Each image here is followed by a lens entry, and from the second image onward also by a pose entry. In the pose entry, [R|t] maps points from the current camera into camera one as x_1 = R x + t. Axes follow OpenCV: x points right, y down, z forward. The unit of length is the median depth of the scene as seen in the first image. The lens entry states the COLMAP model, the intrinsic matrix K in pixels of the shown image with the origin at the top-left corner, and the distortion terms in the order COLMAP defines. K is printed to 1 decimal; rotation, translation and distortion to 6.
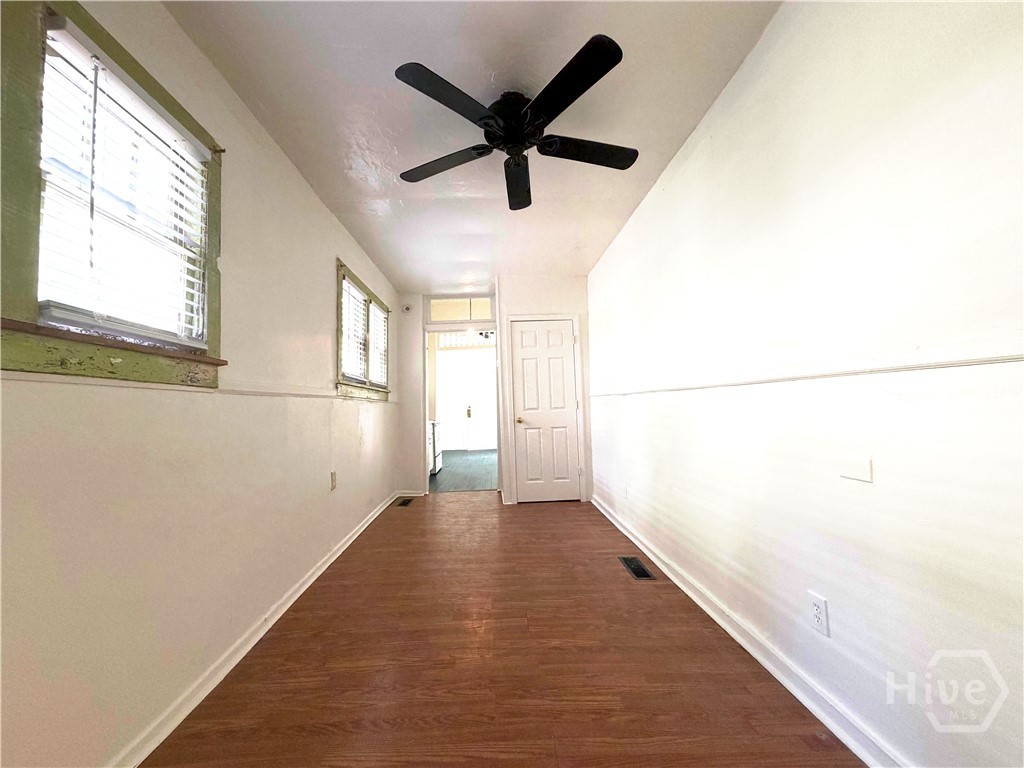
lens RADIAL K [[406.8, 0, 502.4], [0, 406.8, 377.5], [0, 0, 1]] dist [0.002265, -0.000141]
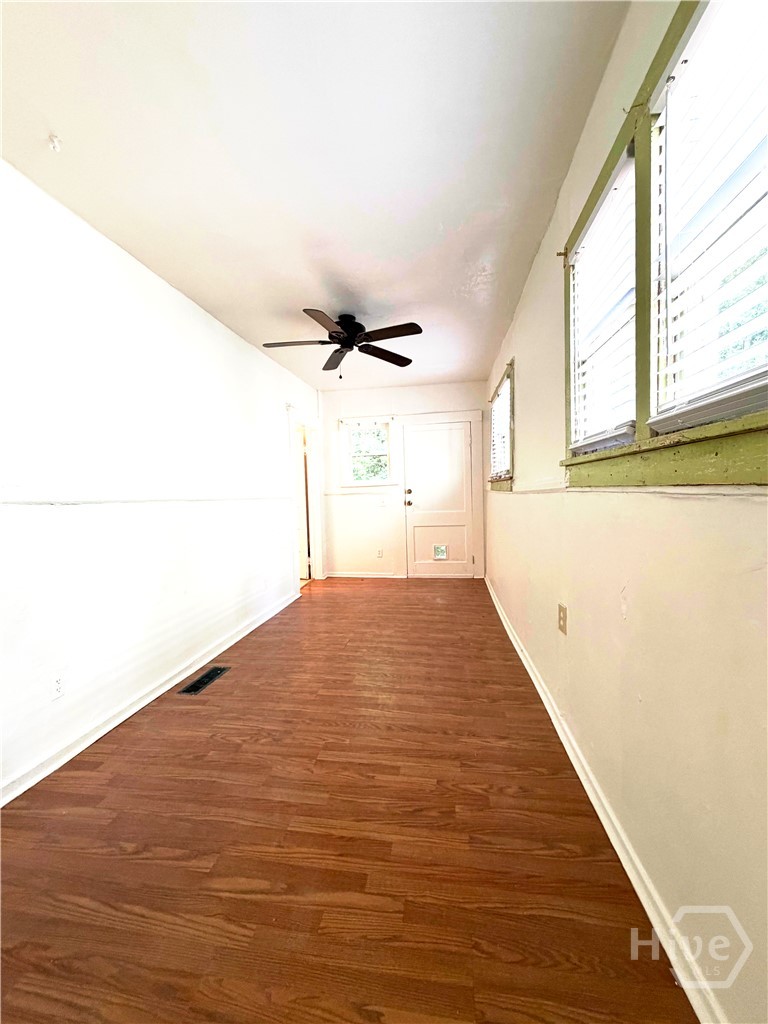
lens RADIAL K [[406.8, 0, 381.7], [0, 406.8, 512.7], [0, 0, 1]] dist [0.002265, -0.000141]
pose [[-0.981293, 0.032311, 0.189788, -0.322367], [0.026996, 0.999169, -0.030528, 0.117636], [-0.190617, -0.024833, -0.981350, 2.120049]]
